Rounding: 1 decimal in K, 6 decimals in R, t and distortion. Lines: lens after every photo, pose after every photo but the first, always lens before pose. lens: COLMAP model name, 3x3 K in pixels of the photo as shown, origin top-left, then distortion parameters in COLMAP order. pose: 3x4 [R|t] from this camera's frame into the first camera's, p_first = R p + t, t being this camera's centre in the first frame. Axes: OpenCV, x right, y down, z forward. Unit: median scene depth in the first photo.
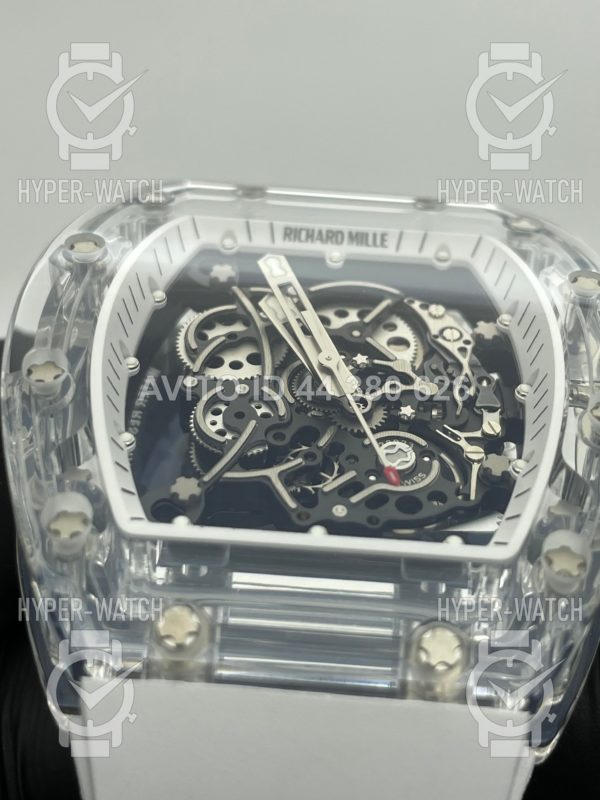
lens RADIAL K [[1284.2, 0, 302.6], [0, 1284.2, 435.9], [0, 0, 1]] dist [0.172951, 0.000000]
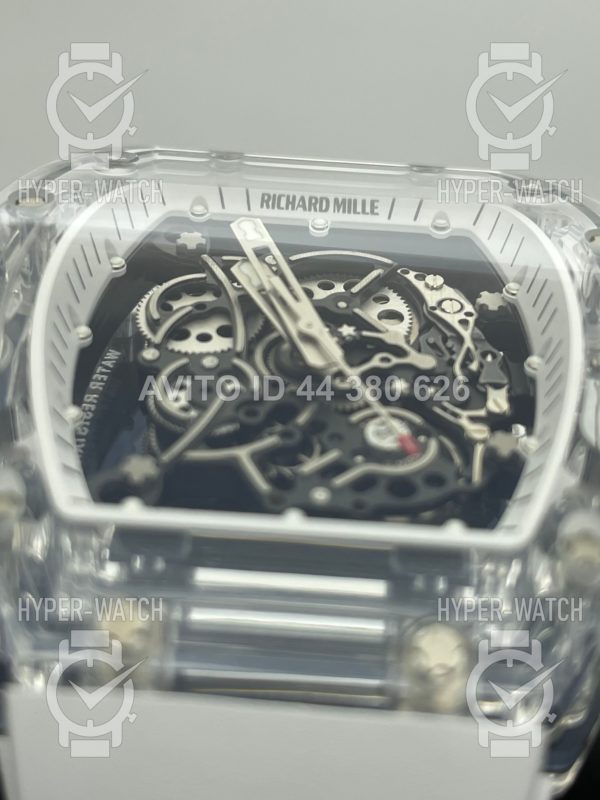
lens RADIAL K [[1284.2, 0, 299.1], [0, 1284.2, 421.8], [0, 0, 1]] dist [0.172951, 0.000000]
pose [[0.999981, -0.001820, -0.005885, 0.018160], [0.001460, 0.998161, -0.060607, 0.056467], [0.005984, 0.060597, 0.998144, 0.135356]]
